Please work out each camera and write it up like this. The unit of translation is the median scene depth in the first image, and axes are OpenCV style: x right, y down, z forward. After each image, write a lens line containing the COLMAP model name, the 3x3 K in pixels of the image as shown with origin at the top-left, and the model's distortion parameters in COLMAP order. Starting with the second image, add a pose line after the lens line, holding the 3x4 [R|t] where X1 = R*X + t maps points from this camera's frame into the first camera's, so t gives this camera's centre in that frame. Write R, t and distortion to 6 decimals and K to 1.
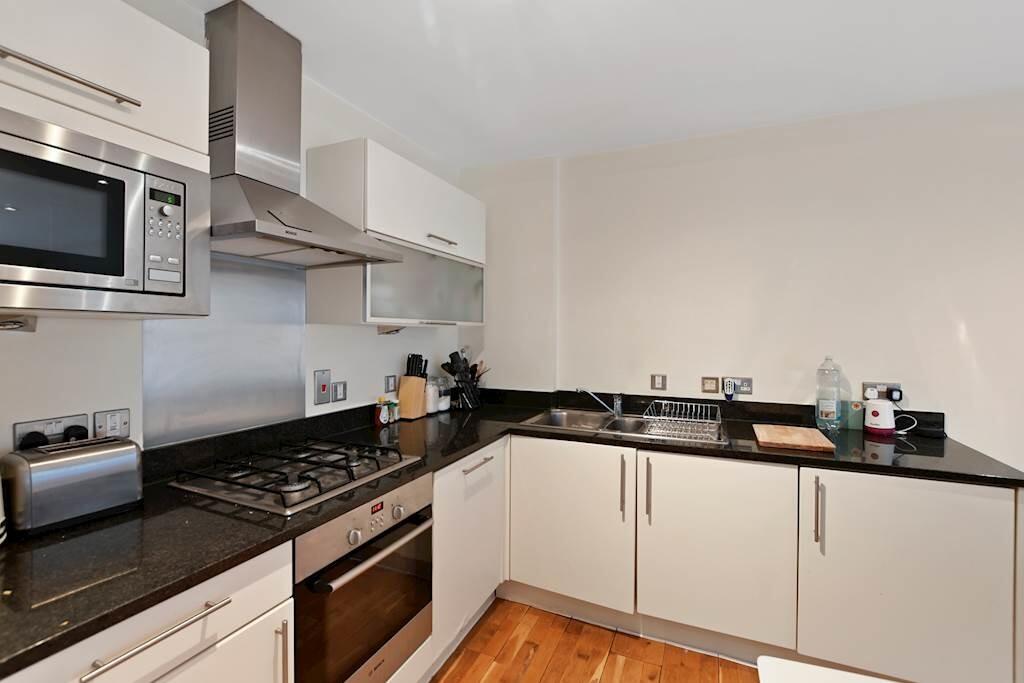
lens RADIAL K [[454.2, 0, 513.0], [0, 454.2, 336.2], [0, 0, 1]] dist [-0.019069, 0.000009]
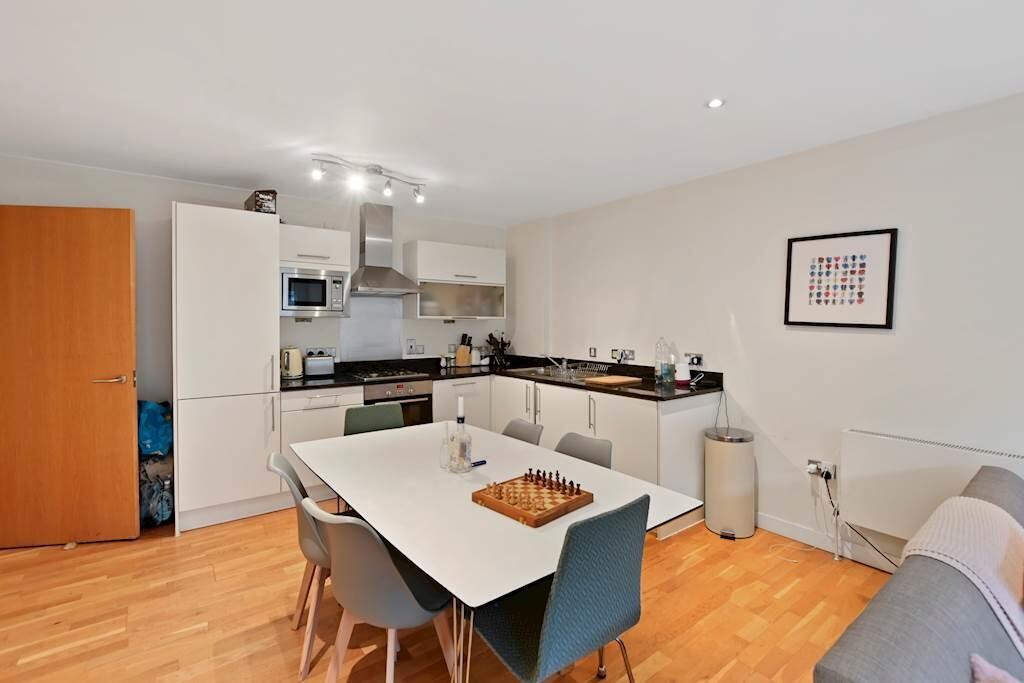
lens RADIAL K [[454.2, 0, 513.0], [0, 454.2, 336.2], [0, 0, 1]] dist [-0.019069, 0.000009]
pose [[0.869267, 0.008808, -0.494264, 0.954689], [-0.000530, 0.999857, 0.016886, 0.017074], [0.494342, -0.014416, 0.869148, -0.606275]]
